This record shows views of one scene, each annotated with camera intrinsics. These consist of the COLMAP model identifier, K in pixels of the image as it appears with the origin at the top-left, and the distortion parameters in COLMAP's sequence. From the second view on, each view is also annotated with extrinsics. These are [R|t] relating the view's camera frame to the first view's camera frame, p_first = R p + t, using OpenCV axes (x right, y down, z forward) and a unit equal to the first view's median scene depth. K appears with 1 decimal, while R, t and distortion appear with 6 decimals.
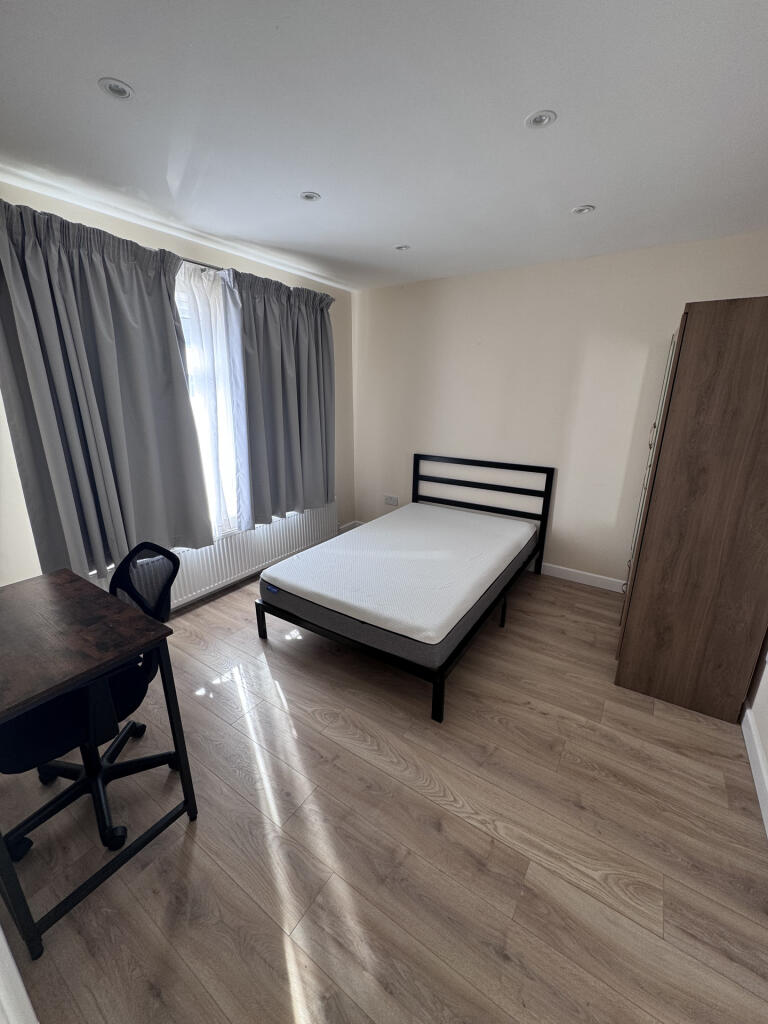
lens RADIAL K [[407.2, 0, 384.0], [0, 407.2, 512.0], [0, 0, 1]] dist [-0.010558, 0.000165]
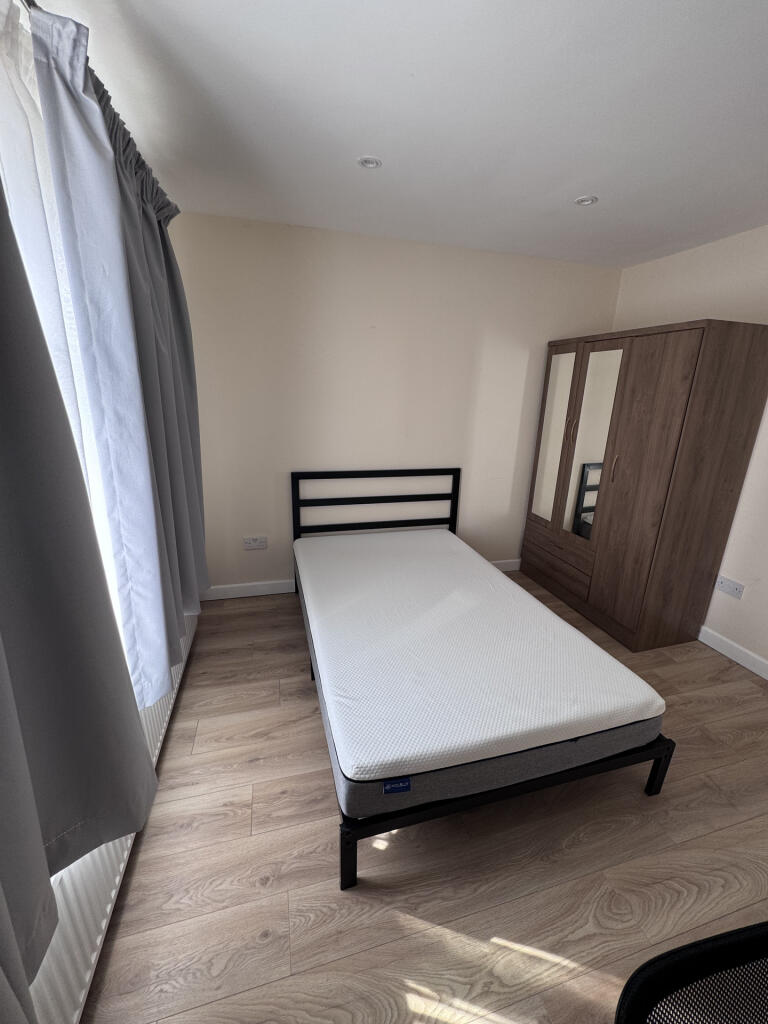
lens RADIAL K [[407.2, 0, 384.0], [0, 407.2, 512.0], [0, 0, 1]] dist [-0.010558, 0.000165]
pose [[0.656629, -0.207944, 0.724981, -0.464728], [0.191668, 0.975691, 0.106258, -0.157843], [-0.729453, 0.069184, 0.680523, 0.525999]]
